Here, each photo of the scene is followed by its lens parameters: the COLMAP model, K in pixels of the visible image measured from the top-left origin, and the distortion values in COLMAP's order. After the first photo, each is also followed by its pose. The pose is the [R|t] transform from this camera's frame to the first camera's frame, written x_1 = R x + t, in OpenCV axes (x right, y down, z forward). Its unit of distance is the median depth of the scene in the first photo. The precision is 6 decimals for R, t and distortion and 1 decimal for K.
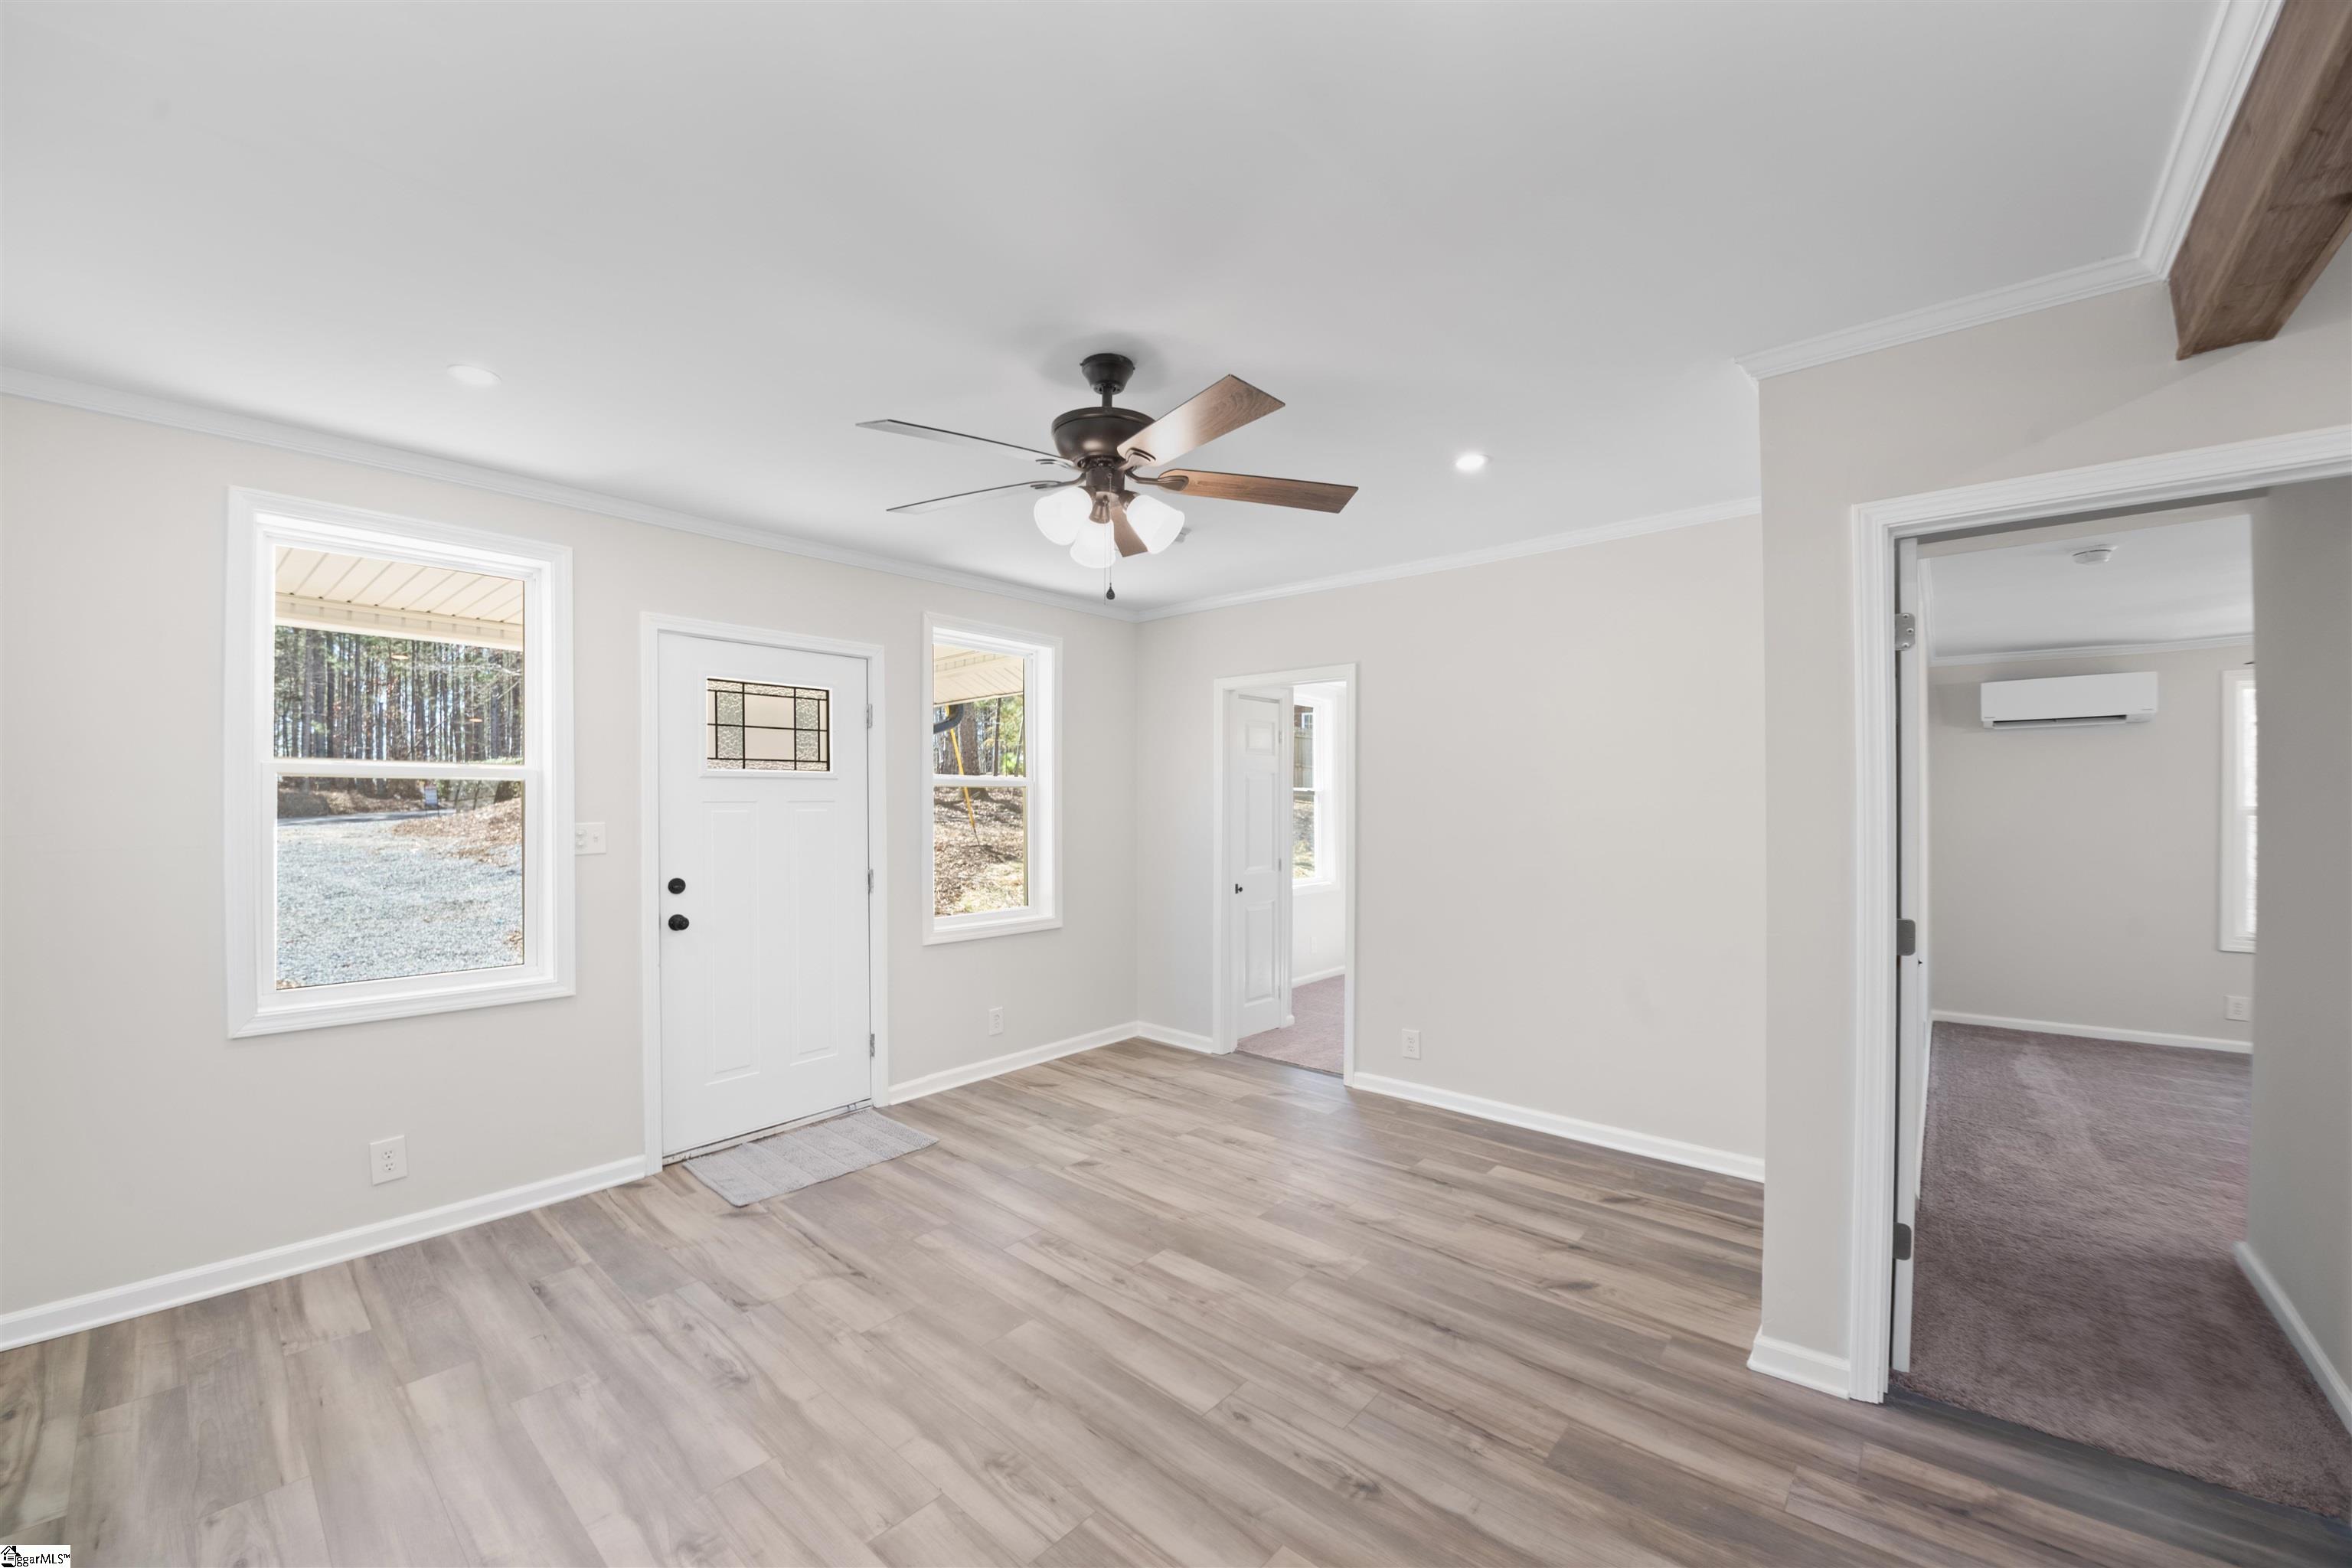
lens RADIAL K [[909.2, 0, 1166.5], [0, 909.2, 804.3], [0, 0, 1]] dist [-0.026046, -0.001415]
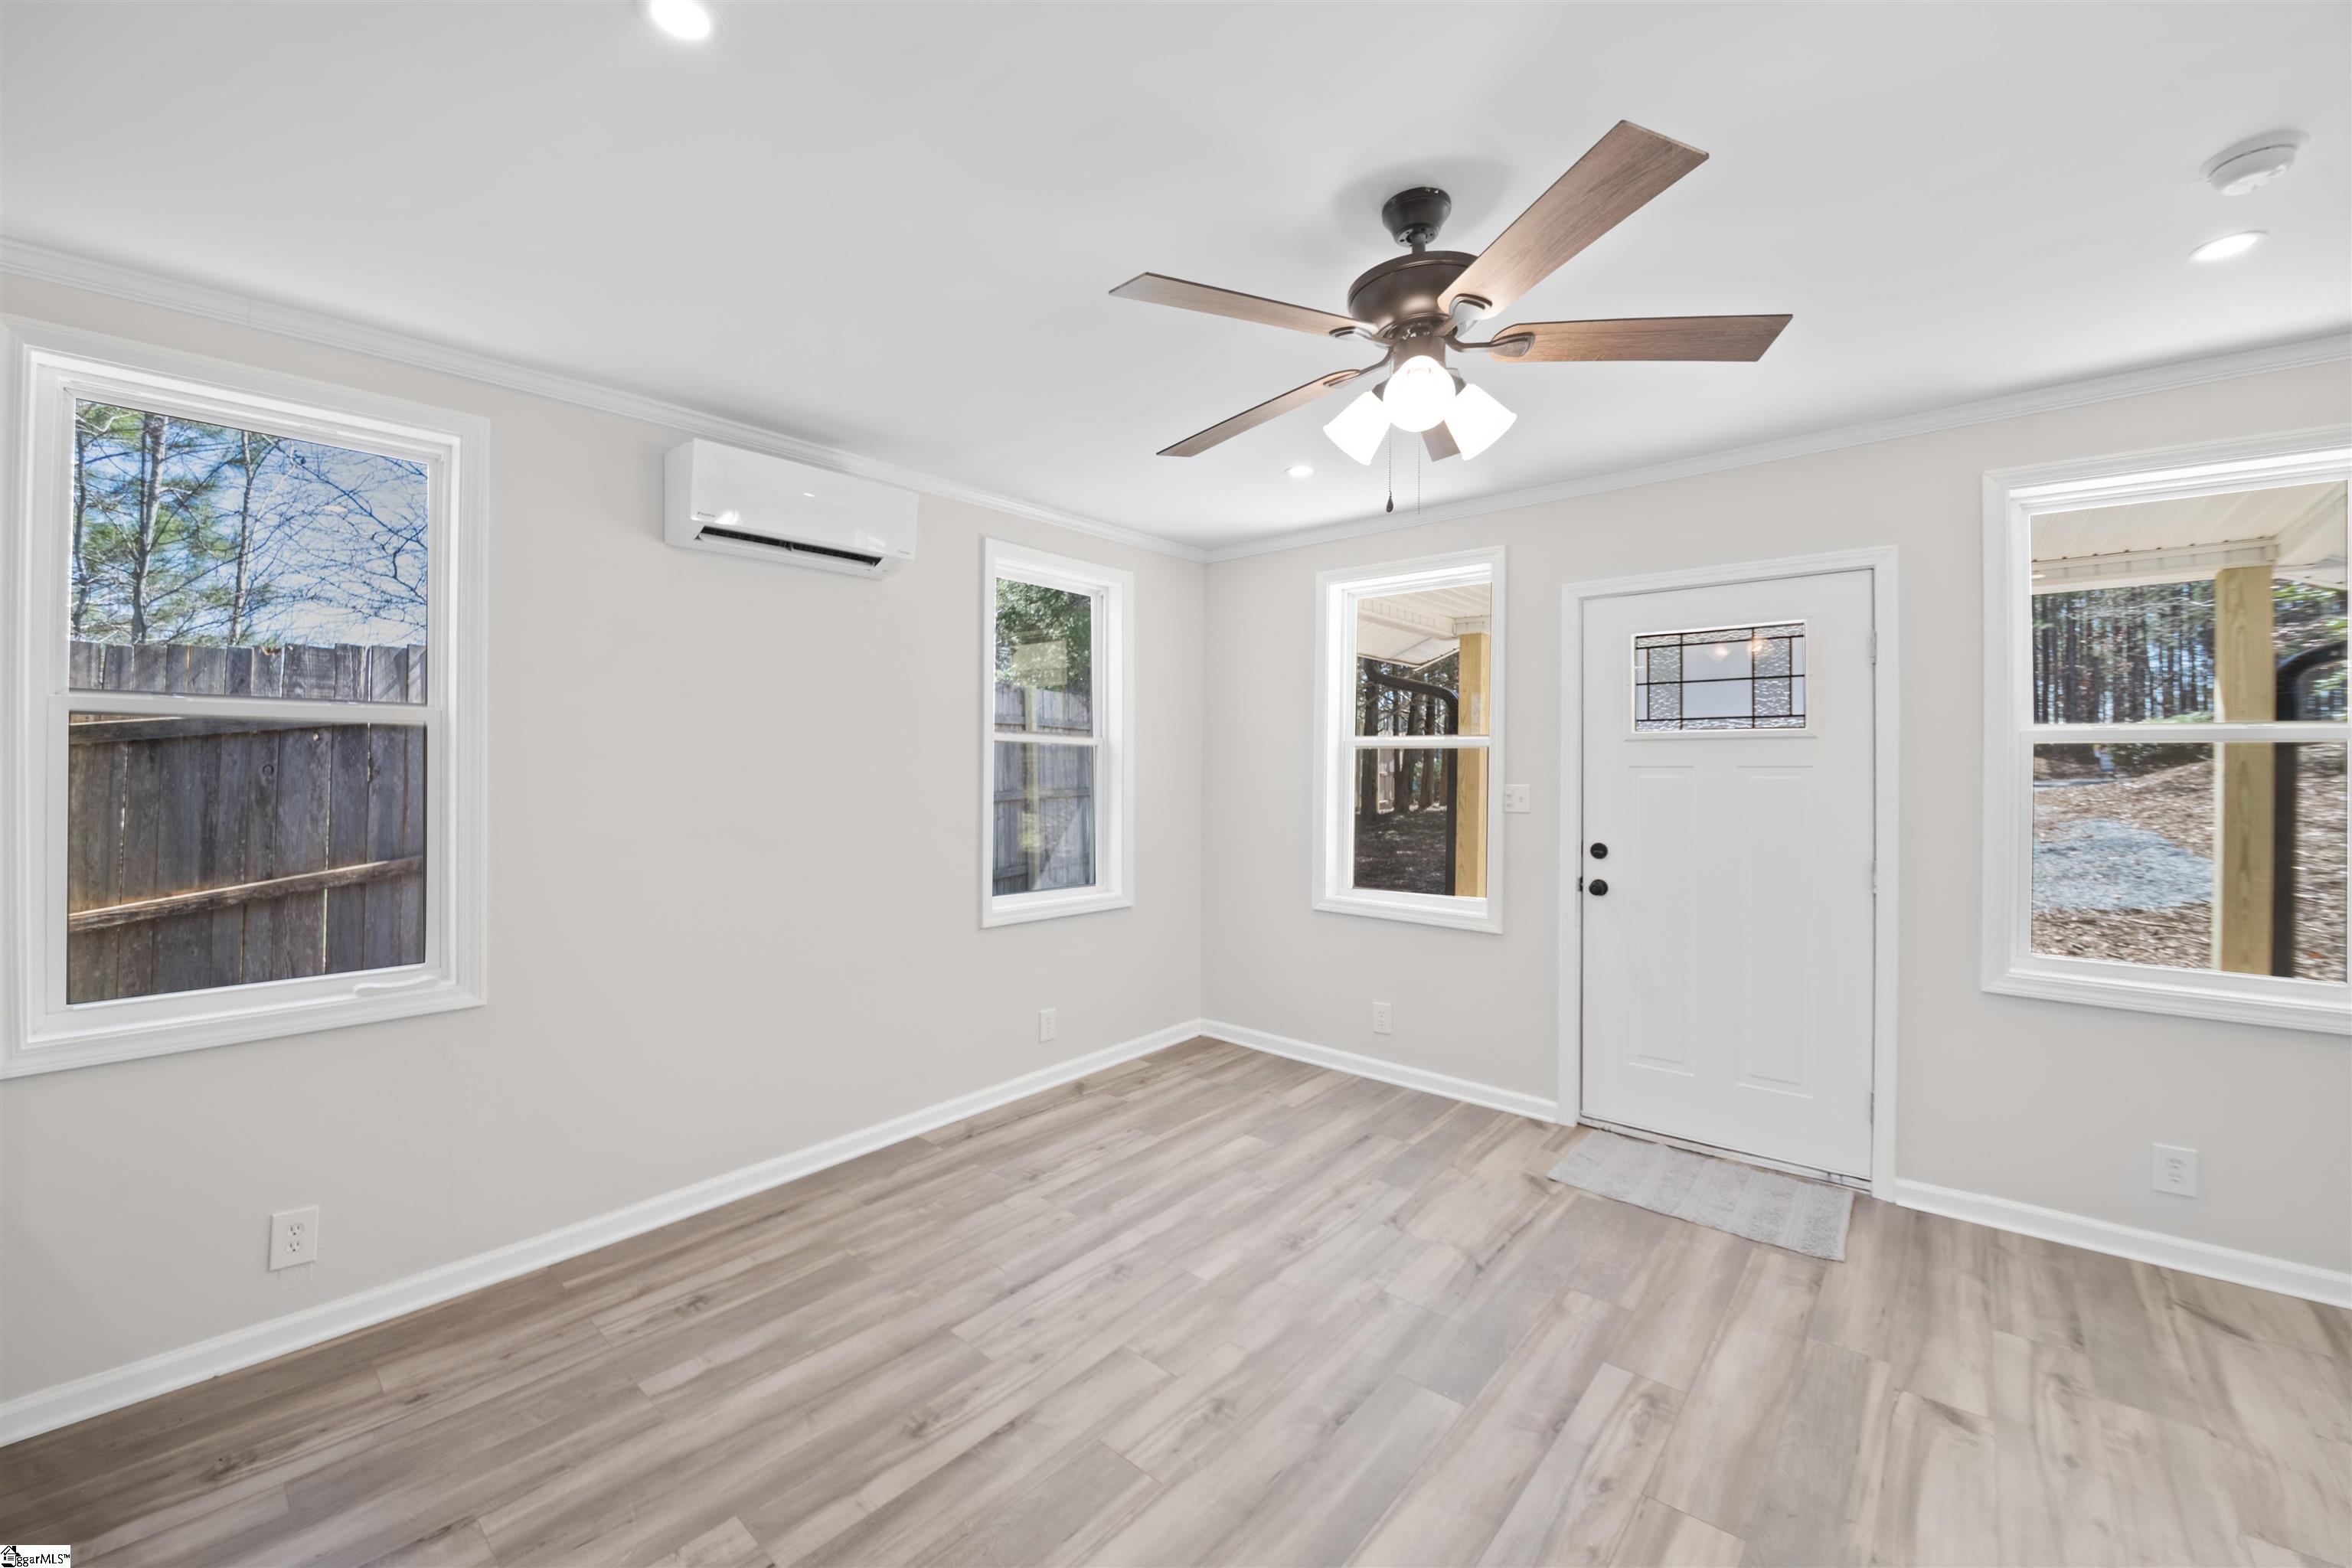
lens RADIAL K [[940.7, 0, 1160.4], [0, 940.7, 760.9], [0, 0, 1]] dist [-0.017199, -0.001442]
pose [[-0.016865, -0.003461, -0.999852, 0.501697], [-0.007494, 0.999966, -0.003335, -0.001544], [0.999830, 0.007436, -0.016890, 0.533352]]
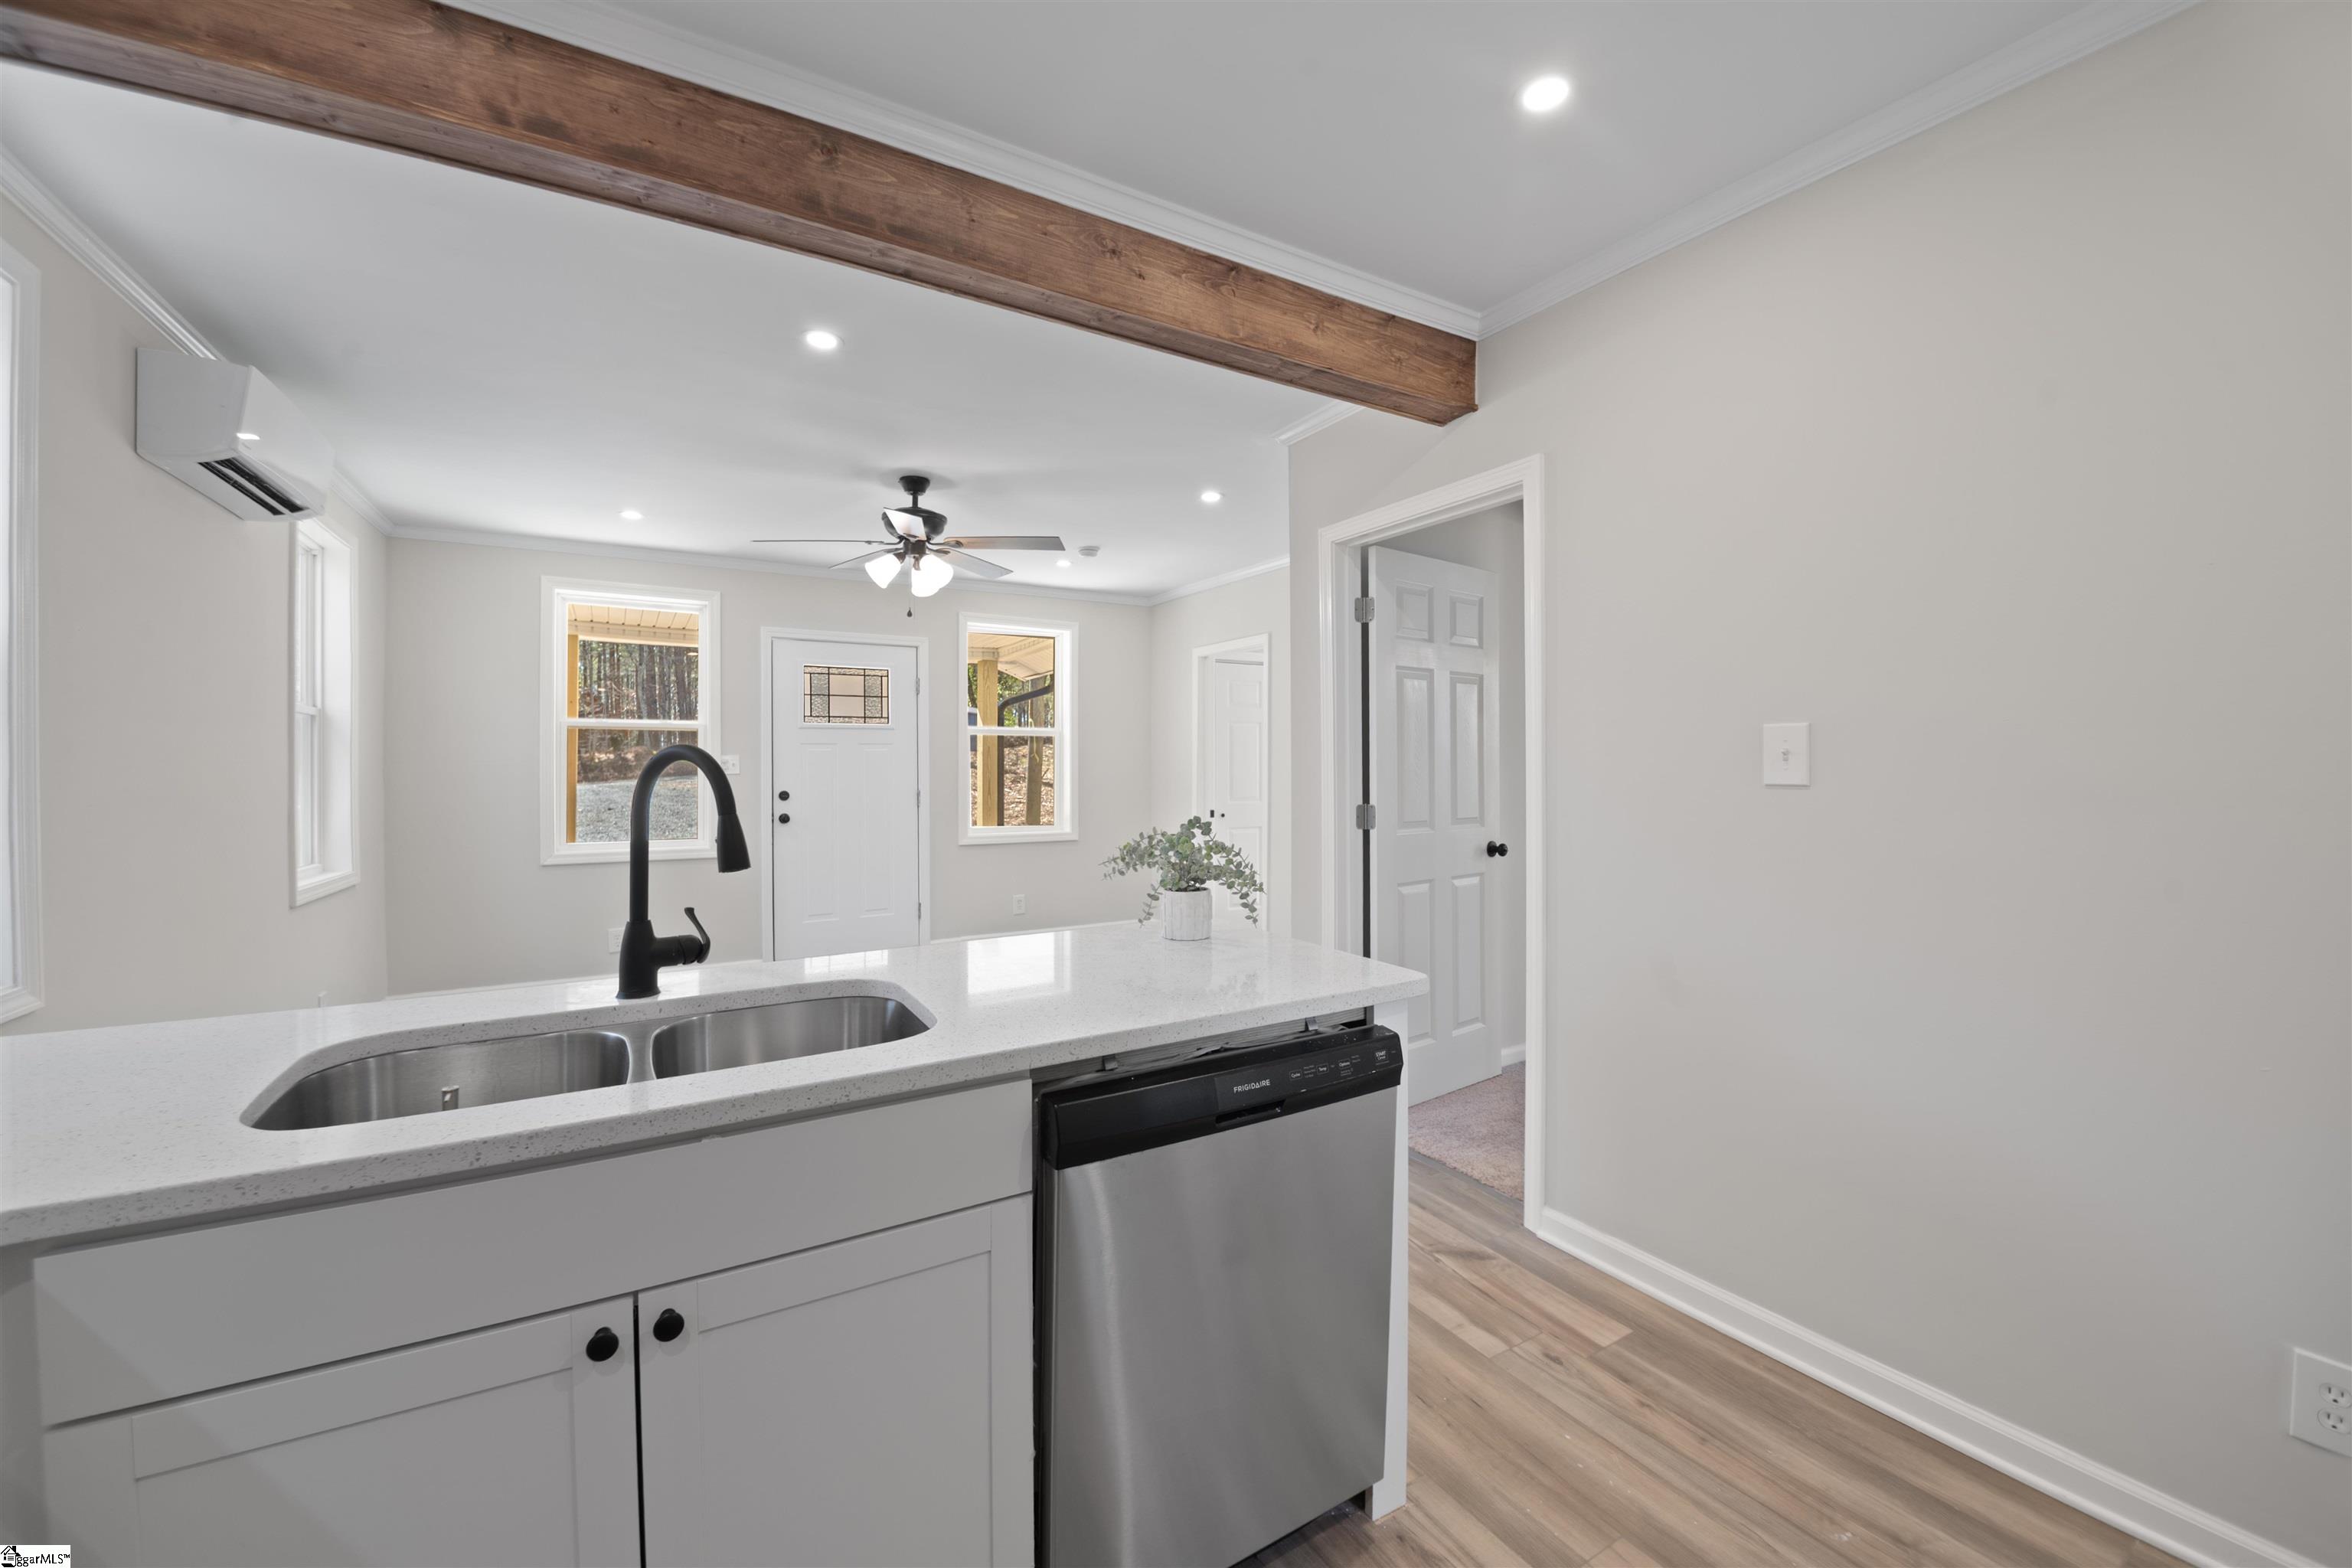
lens RADIAL K [[920.7, 0, 1175.4], [0, 920.7, 765.0], [0, 0, 1]] dist [-0.001613, -0.000307]
pose [[0.950105, -0.002515, -0.311920, 0.635814], [0.001754, 0.999995, -0.002722, 0.041951], [0.311926, 0.002039, 0.950104, -0.344396]]
